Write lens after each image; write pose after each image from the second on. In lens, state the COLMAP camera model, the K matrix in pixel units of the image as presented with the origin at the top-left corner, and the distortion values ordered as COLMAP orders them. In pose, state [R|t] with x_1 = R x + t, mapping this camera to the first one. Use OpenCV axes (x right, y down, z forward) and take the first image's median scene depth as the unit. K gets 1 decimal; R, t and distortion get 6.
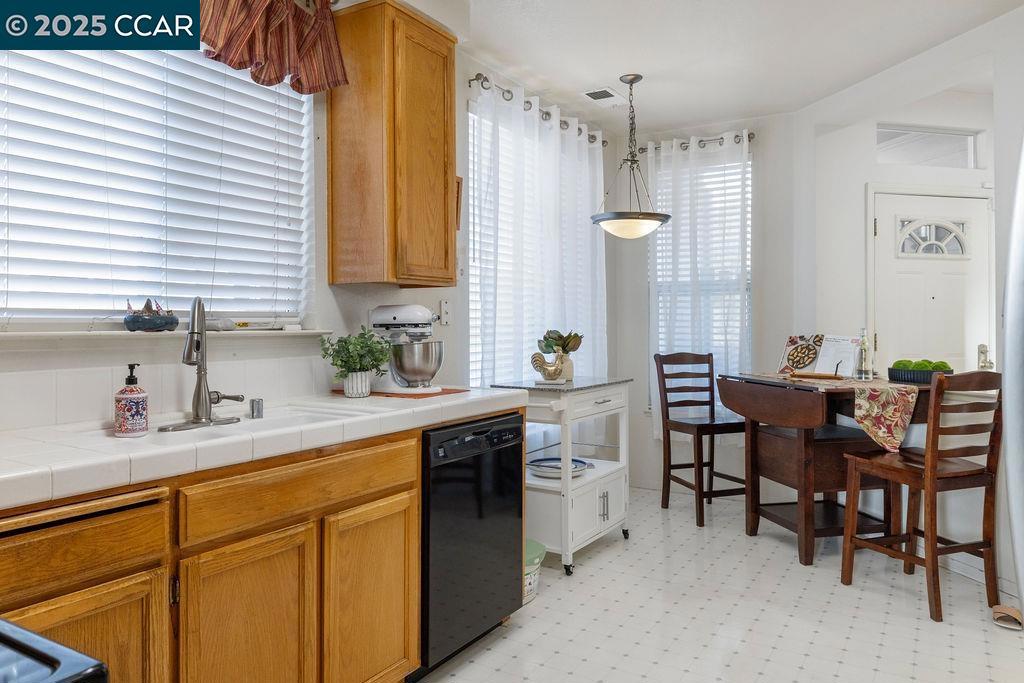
lens RADIAL K [[707.1, 0, 505.2], [0, 707.1, 336.9], [0, 0, 1]] dist [0.018296, -0.031708]
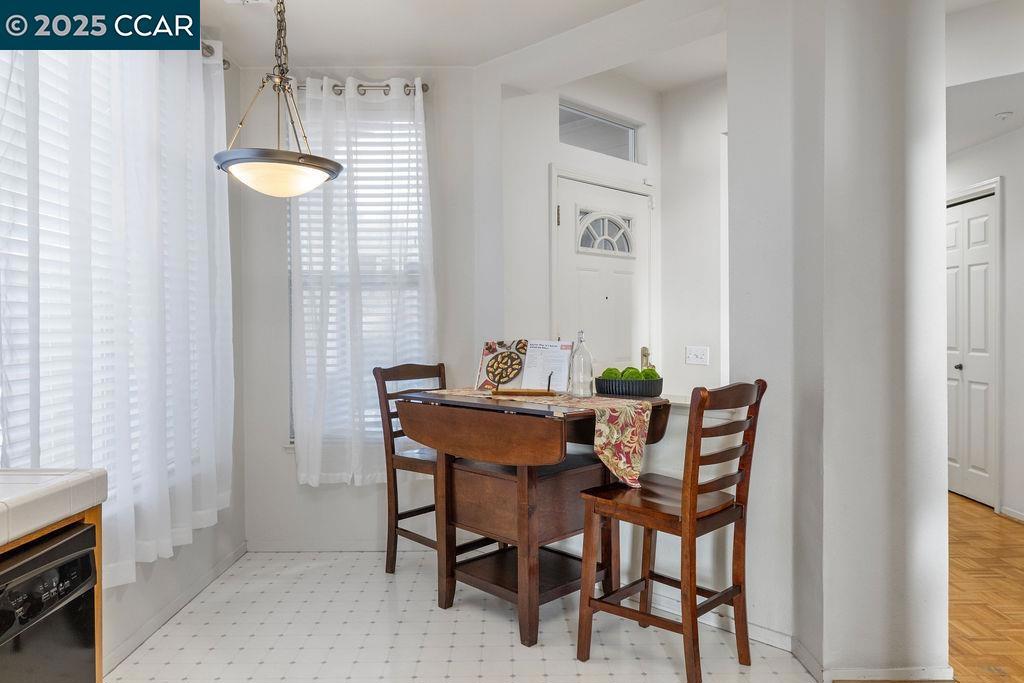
lens RADIAL K [[707.1, 0, 505.2], [0, 707.1, 336.9], [0, 0, 1]] dist [0.018296, -0.031708]
pose [[0.851066, -0.011716, 0.524927, 0.008862], [0.015360, 0.999879, -0.002587, -0.004642], [-0.524833, 0.010264, 0.851143, 0.332284]]
